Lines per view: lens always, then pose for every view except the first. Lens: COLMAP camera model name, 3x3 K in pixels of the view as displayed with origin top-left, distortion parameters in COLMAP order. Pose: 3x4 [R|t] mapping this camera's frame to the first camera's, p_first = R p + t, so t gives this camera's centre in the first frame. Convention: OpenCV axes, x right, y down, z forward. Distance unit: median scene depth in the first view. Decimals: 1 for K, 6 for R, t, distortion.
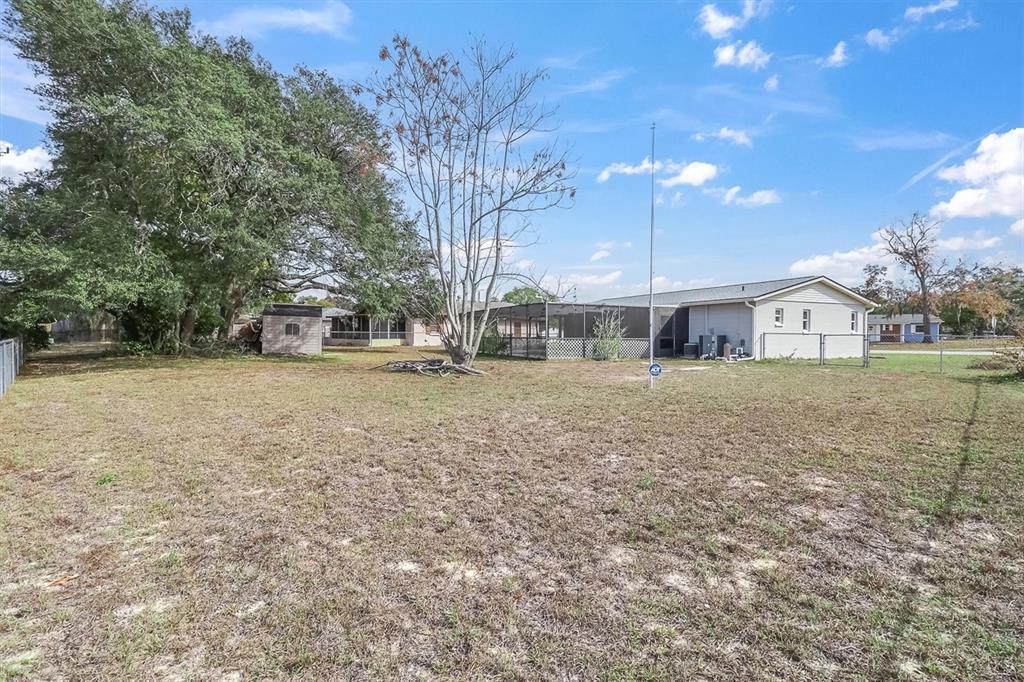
lens RADIAL K [[506.1, 0, 515.3], [0, 506.1, 342.6], [0, 0, 1]] dist [0.004319, -0.000541]
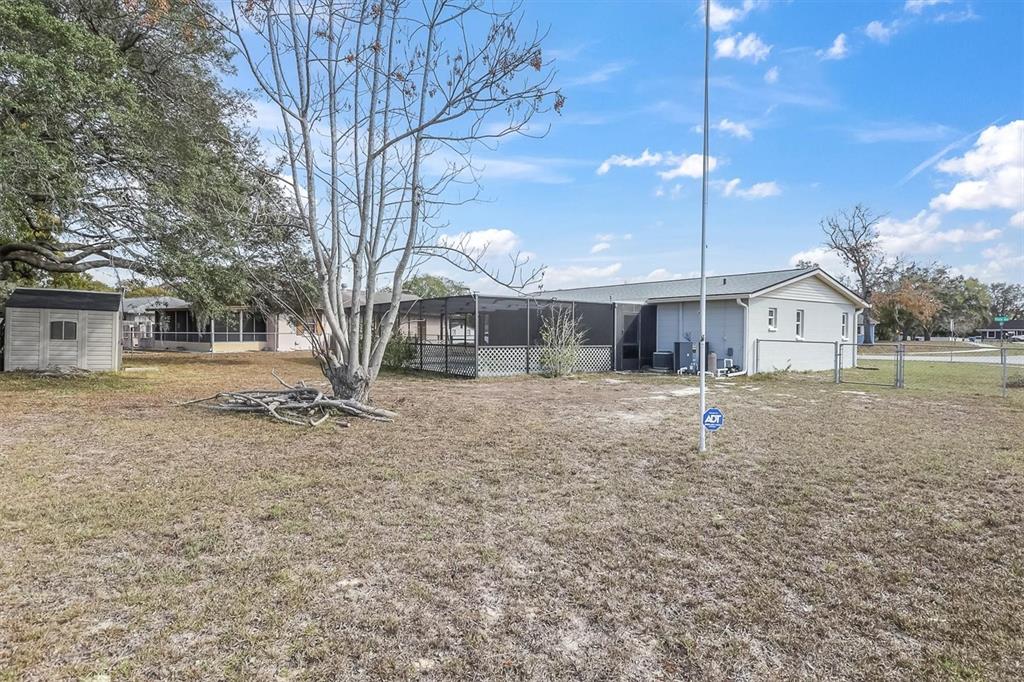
lens RADIAL K [[506.1, 0, 506.8], [0, 506.1, 334.5], [0, 0, 1]] dist [0.004319, -0.000541]
pose [[0.979055, 0.002103, 0.203587, -0.038036], [-0.001783, 0.999997, -0.001756, -0.023505], [-0.203590, 0.001357, 0.979055, 0.307173]]
